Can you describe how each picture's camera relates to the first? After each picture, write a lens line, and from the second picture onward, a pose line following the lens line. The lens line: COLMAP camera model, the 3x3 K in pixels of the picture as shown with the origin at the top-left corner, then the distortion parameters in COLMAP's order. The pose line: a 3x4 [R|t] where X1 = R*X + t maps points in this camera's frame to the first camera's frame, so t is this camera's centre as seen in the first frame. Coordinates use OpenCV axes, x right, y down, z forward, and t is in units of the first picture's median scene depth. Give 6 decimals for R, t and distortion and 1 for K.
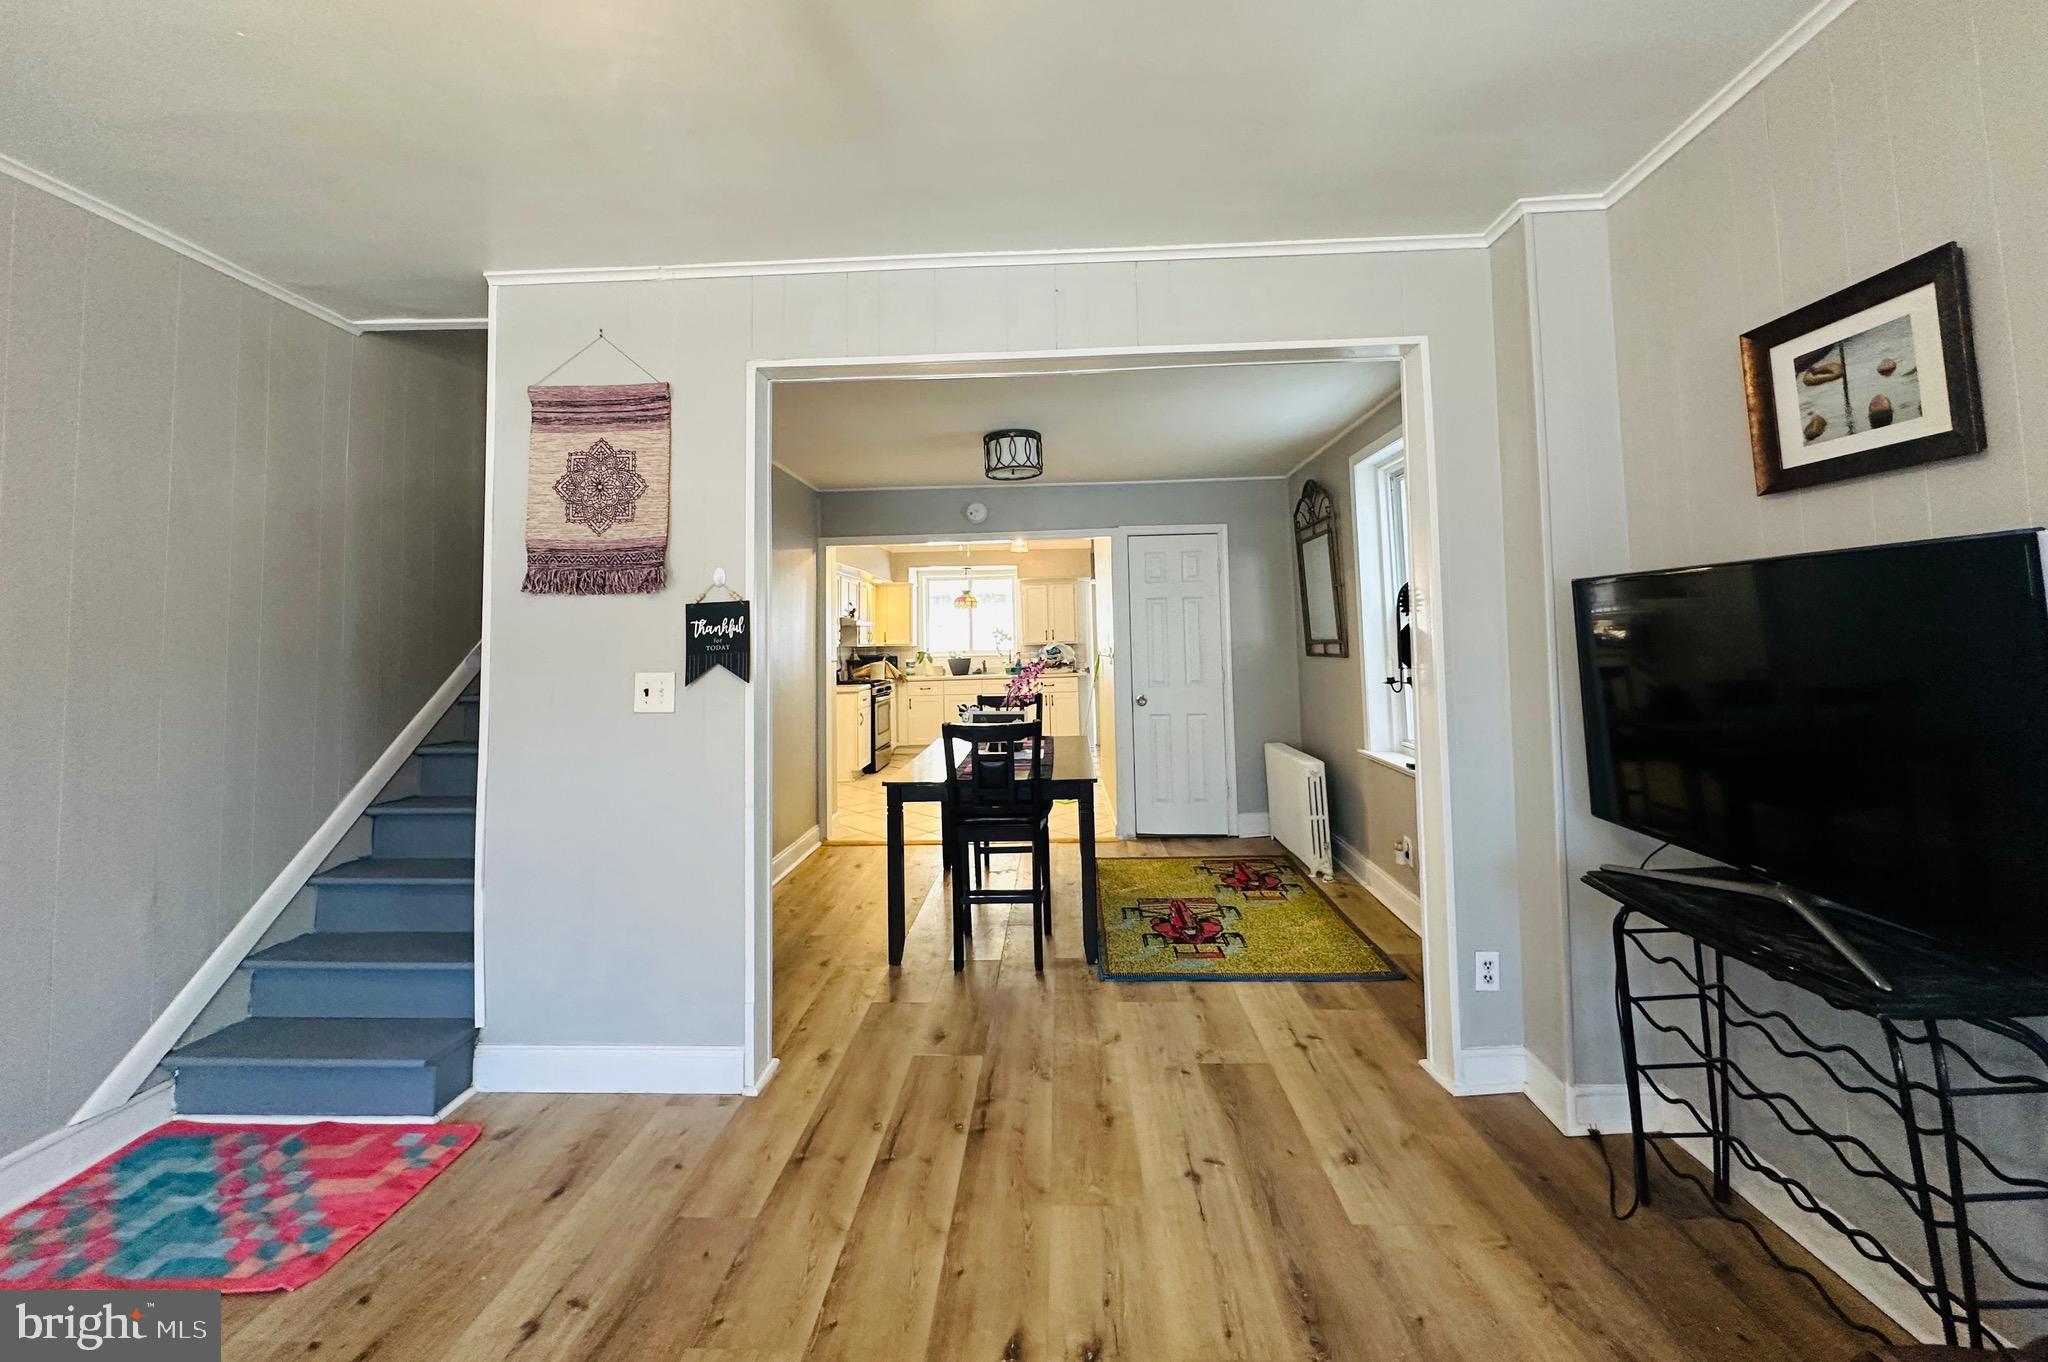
lens RADIAL K [[829.5, 0, 1026.0], [0, 829.5, 676.1], [0, 0, 1]] dist [-0.000180, -0.000002]
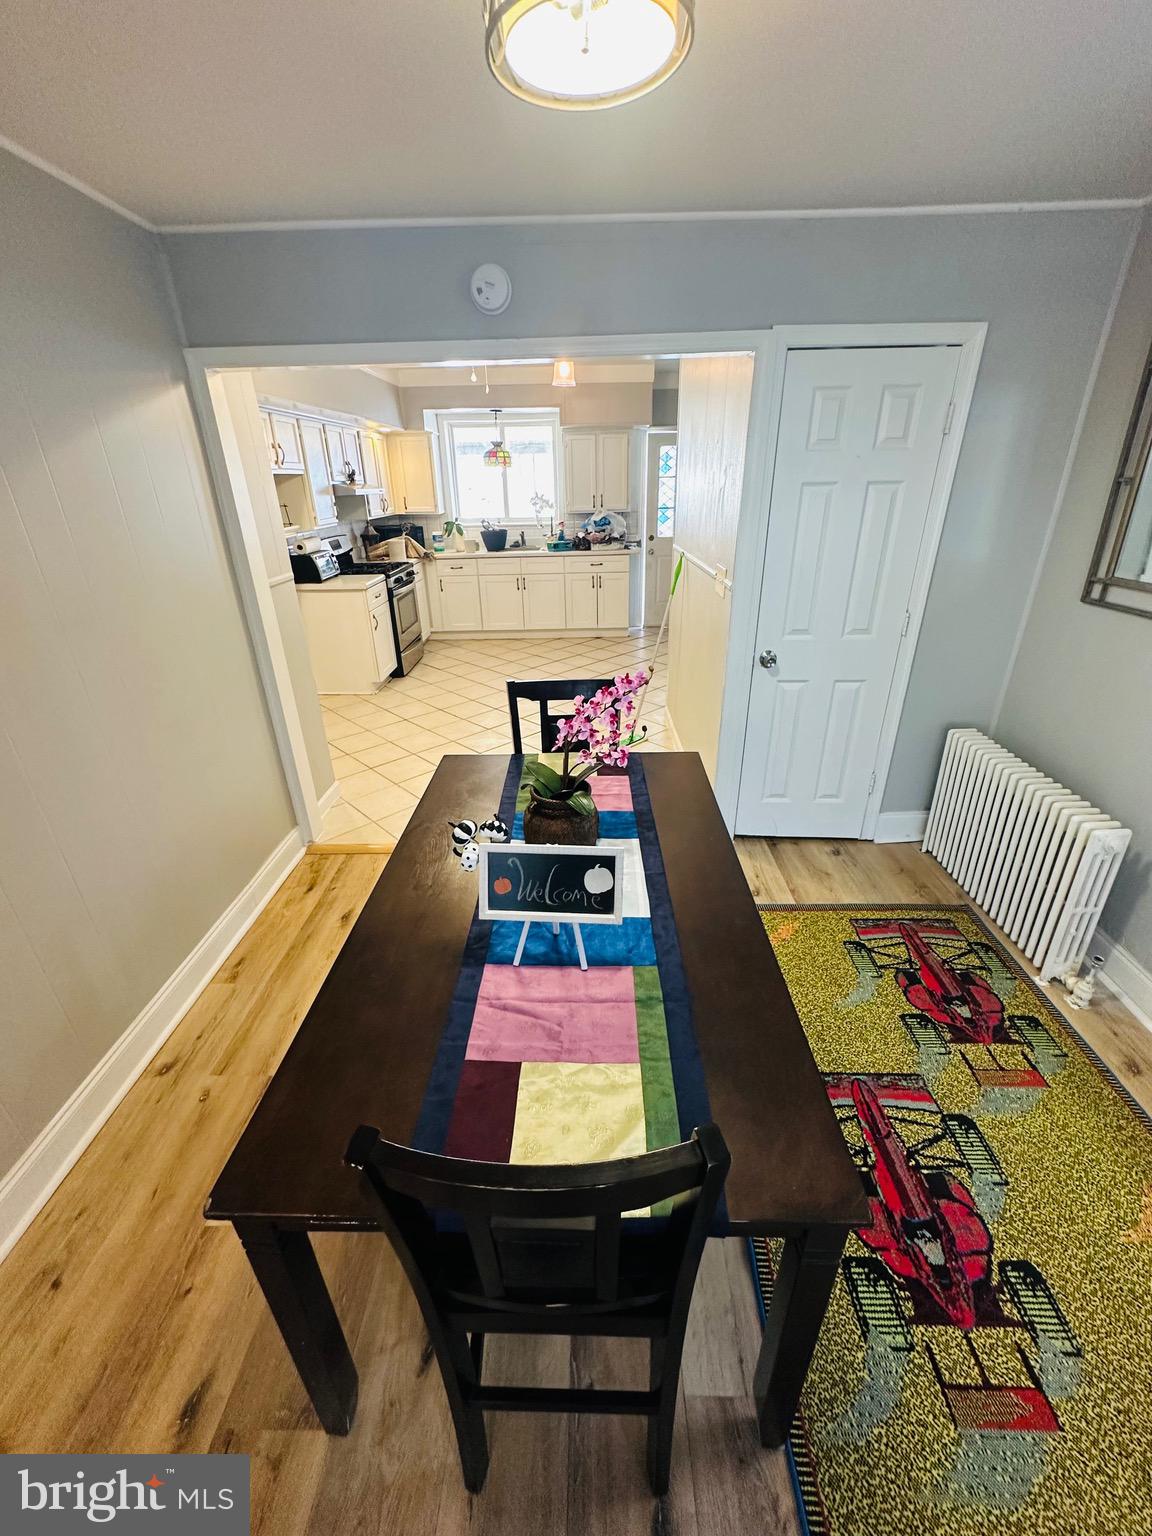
lens RADIAL K [[609.6, 0, 575.4], [0, 609.6, 779.2], [0, 0, 1]] dist [-0.000532, -0.000215]
pose [[0.999698, -0.010190, 0.022362, -0.012922], [0.000136, 0.912245, 0.409646, -0.051560], [-0.024574, -0.409519, 0.911971, 0.351375]]
